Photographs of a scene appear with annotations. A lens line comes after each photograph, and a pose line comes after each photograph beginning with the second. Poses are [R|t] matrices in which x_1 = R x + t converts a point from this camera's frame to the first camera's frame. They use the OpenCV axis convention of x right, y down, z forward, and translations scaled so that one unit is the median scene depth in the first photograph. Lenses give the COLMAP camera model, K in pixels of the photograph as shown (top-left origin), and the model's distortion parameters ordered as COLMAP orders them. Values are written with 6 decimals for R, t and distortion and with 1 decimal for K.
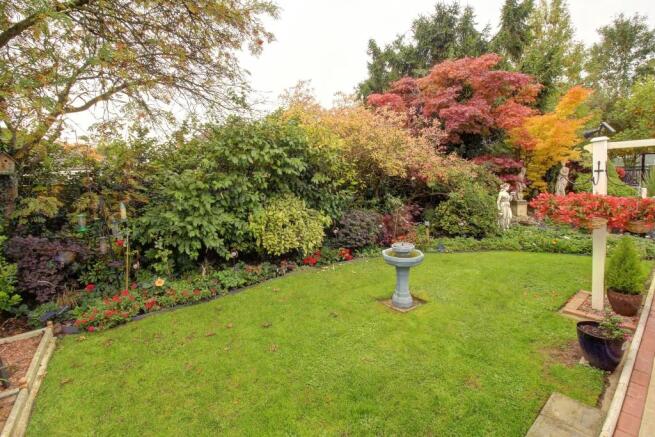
lens RADIAL K [[301.6, 0, 330.1], [0, 301.6, 208.2], [0, 0, 1]] dist [0.000377, -0.017664]
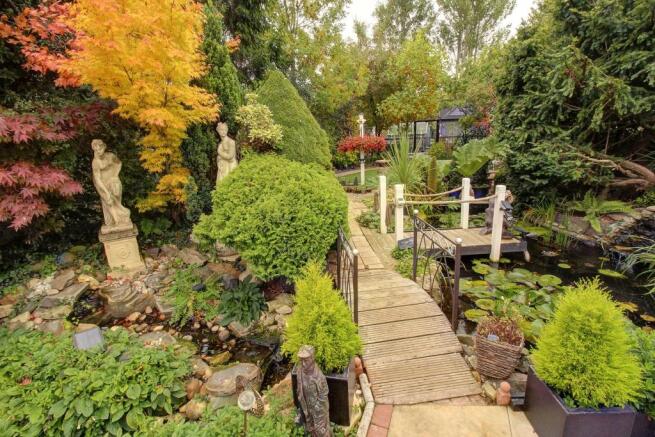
lens RADIAL K [[301.6, 0, 330.1], [0, 301.6, 208.2], [0, 0, 1]] dist [0.000377, -0.017664]
pose [[0.873463, -0.109847, 0.474338, 0.774922], [0.058216, 0.990791, 0.122247, -0.092207], [-0.483398, -0.079165, 0.871814, 0.606905]]
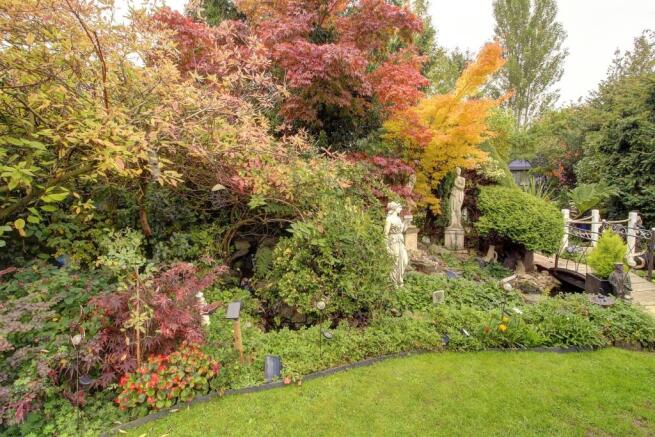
lens RADIAL K [[301.6, 0, 330.1], [0, 301.6, 208.2], [0, 0, 1]] dist [0.000377, -0.017664]
pose [[0.911861, -0.006301, 0.410451, 0.247910], [0.023004, 0.999095, -0.035768, -0.050745], [-0.409854, 0.042057, 0.911181, 0.546207]]
